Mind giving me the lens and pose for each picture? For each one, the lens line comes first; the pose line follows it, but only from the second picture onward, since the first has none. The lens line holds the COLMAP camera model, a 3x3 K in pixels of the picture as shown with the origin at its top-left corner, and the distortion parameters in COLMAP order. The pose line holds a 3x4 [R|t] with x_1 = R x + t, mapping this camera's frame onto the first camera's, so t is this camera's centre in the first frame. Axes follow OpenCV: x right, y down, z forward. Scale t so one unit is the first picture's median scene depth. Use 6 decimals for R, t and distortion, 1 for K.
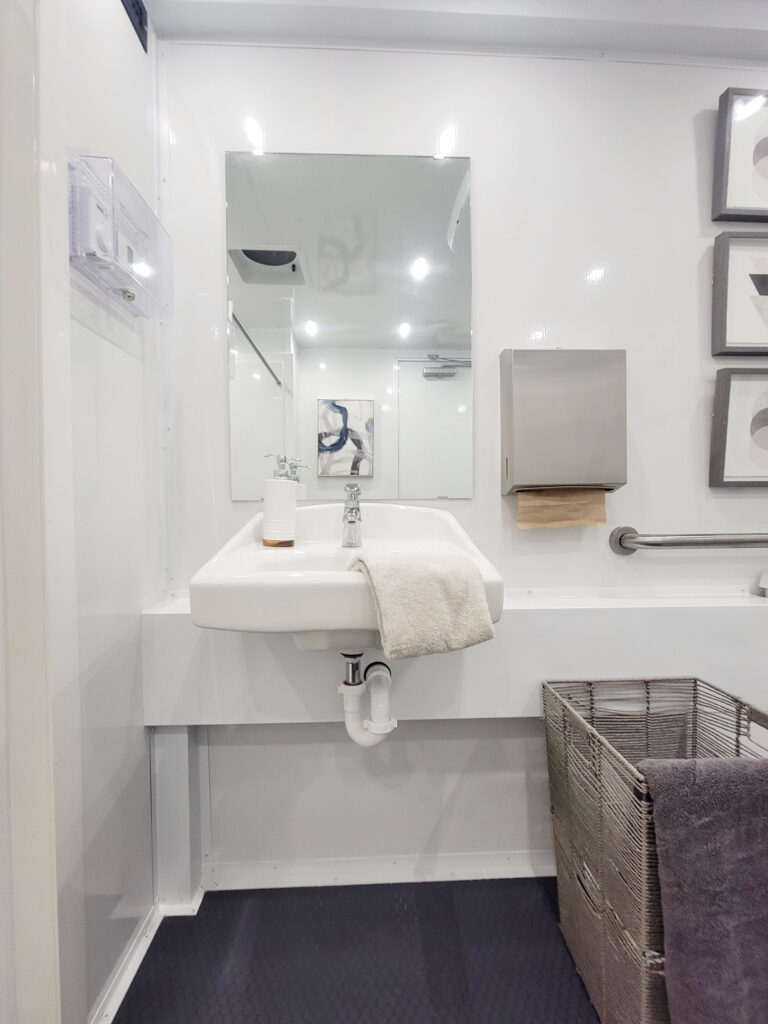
lens RADIAL K [[437.2, 0, 380.9], [0, 437.2, 519.0], [0, 0, 1]] dist [-0.001102, -0.003946]
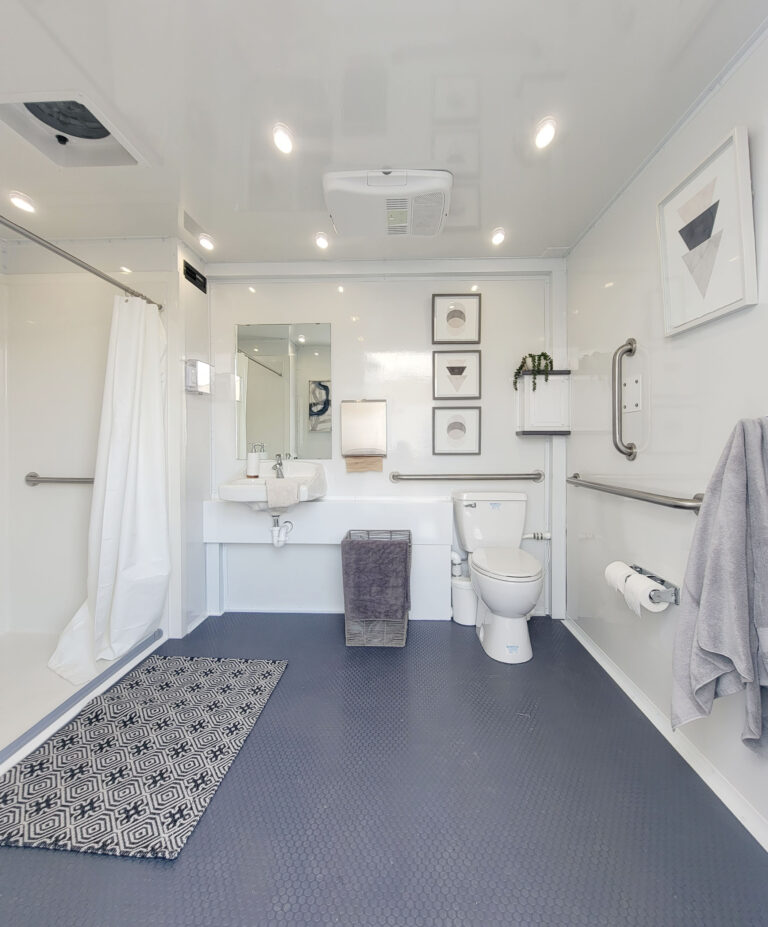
lens RADIAL K [[445.3, 0, 386.1], [0, 445.3, 451.0], [0, 0, 1]] dist [0.034497, 0.000024]
pose [[0.997059, 0.007698, -0.076250, 0.740311], [-0.008107, 0.999954, -0.005049, -0.086920], [0.076207, 0.005653, 0.997076, -1.567322]]
